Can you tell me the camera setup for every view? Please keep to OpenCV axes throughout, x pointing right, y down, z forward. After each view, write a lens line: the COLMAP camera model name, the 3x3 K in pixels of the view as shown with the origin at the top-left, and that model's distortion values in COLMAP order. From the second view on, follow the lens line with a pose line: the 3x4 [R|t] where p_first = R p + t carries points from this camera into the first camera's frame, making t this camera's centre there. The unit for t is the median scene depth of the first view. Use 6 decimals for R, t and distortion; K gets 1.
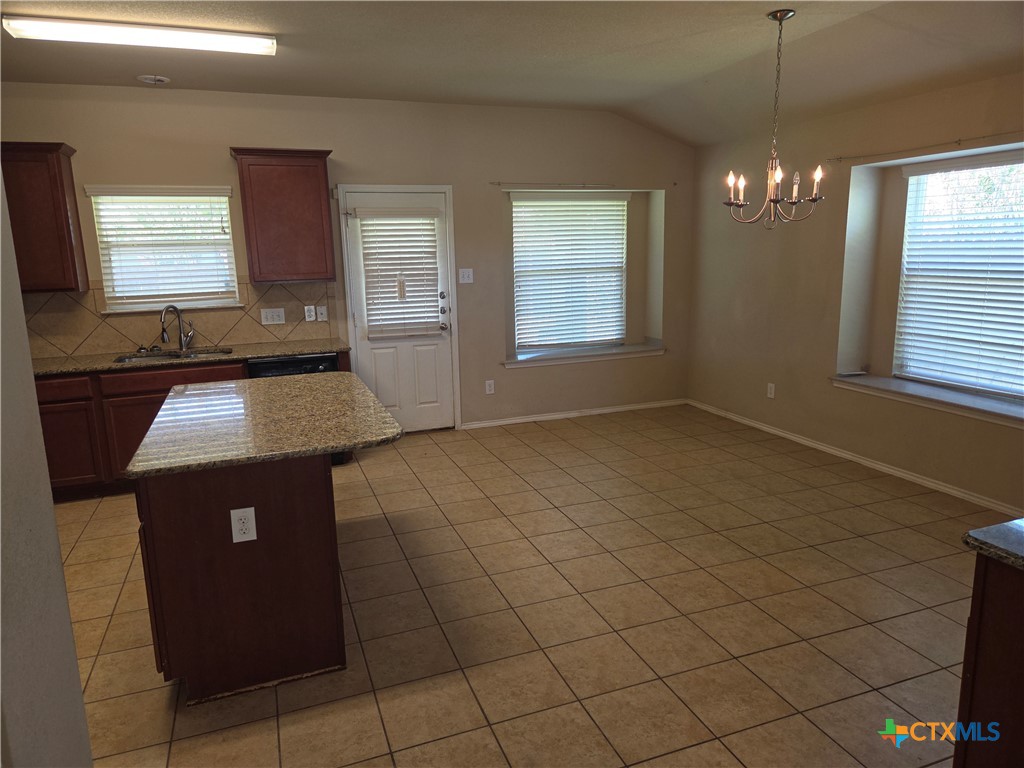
lens RADIAL K [[693.3, 0, 509.7], [0, 693.3, 379.6], [0, 0, 1]] dist [0.048497, -0.014042]
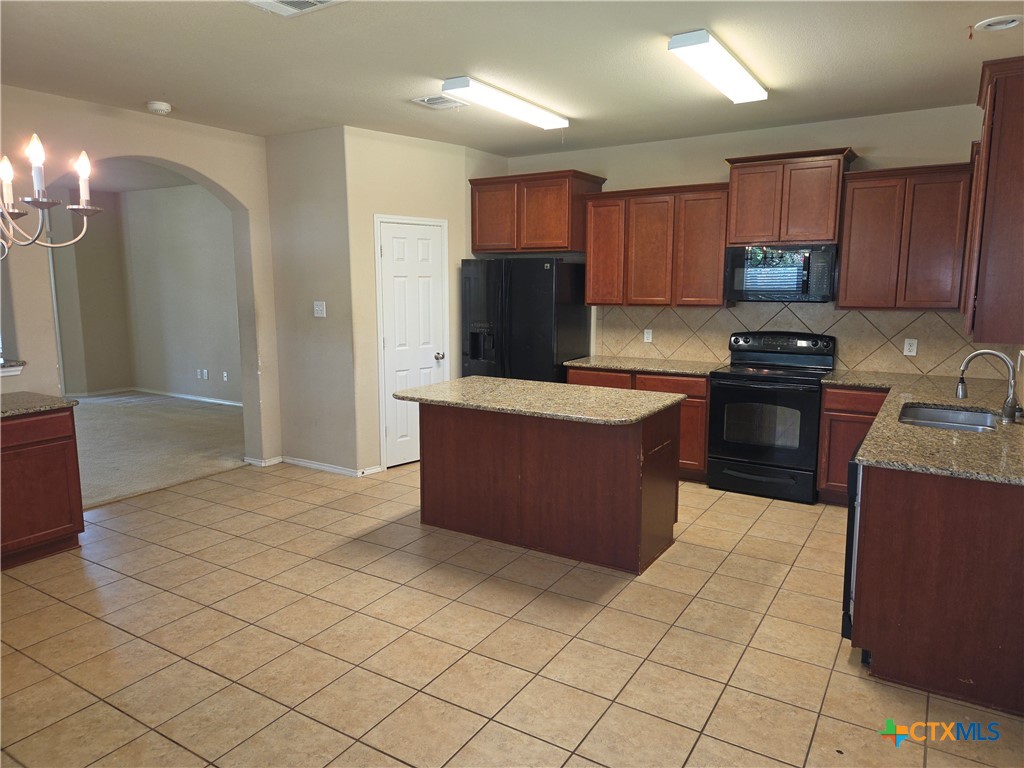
lens RADIAL K [[693.3, 0, 512.3], [0, 693.3, 379.6], [0, 0, 1]] dist [0.048497, -0.014042]
pose [[-0.795730, 0.128646, -0.591831, 0.419928], [-0.086395, 0.943077, 0.321156, -0.365756], [0.599458, 0.306684, -0.739321, 1.765027]]
